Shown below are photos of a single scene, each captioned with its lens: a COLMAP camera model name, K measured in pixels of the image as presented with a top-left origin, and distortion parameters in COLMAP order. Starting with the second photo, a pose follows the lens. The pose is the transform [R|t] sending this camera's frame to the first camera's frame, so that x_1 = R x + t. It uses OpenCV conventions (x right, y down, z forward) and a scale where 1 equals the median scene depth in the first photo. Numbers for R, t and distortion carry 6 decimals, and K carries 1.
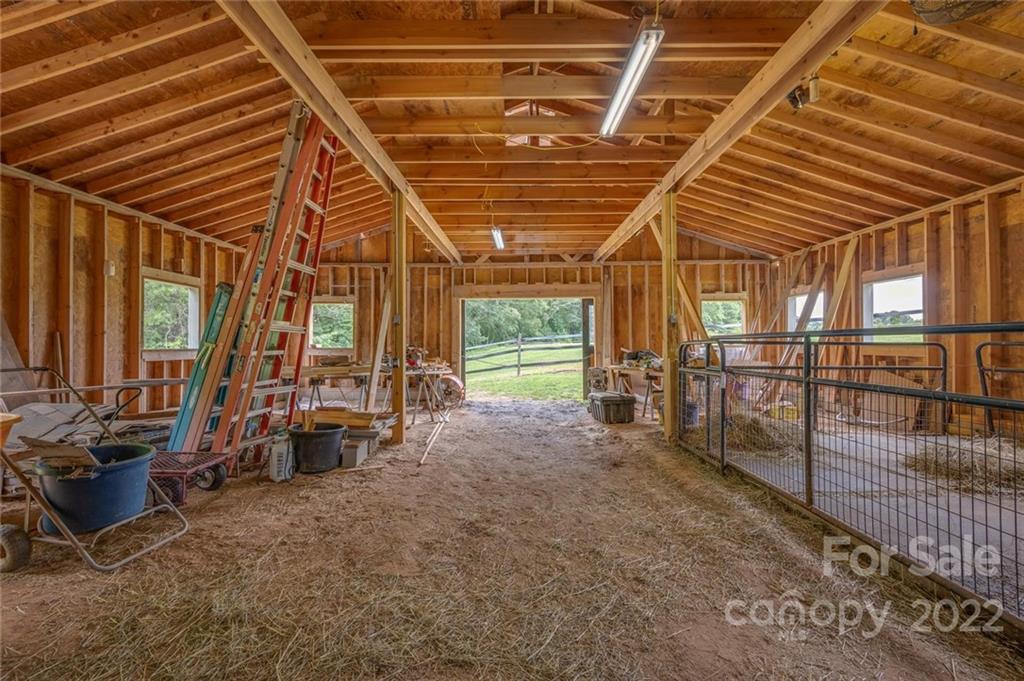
lens RADIAL K [[402.5, 0, 512.8], [0, 402.5, 347.4], [0, 0, 1]] dist [-0.002098, -0.000530]
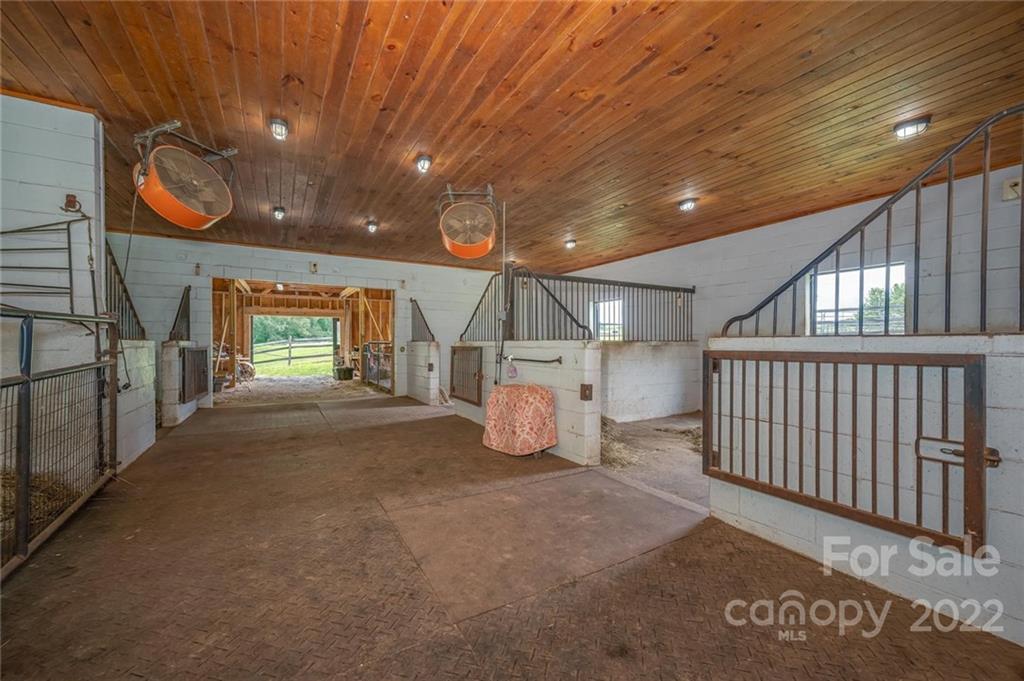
lens RADIAL K [[402.5, 0, 512.8], [0, 402.5, 347.4], [0, 0, 1]] dist [-0.002098, -0.000530]
pose [[0.860601, 0.001358, 0.509278, -0.045114], [-0.003147, 0.999992, 0.002651, 0.000967], [-0.509271, -0.003884, 0.860598, -0.915741]]
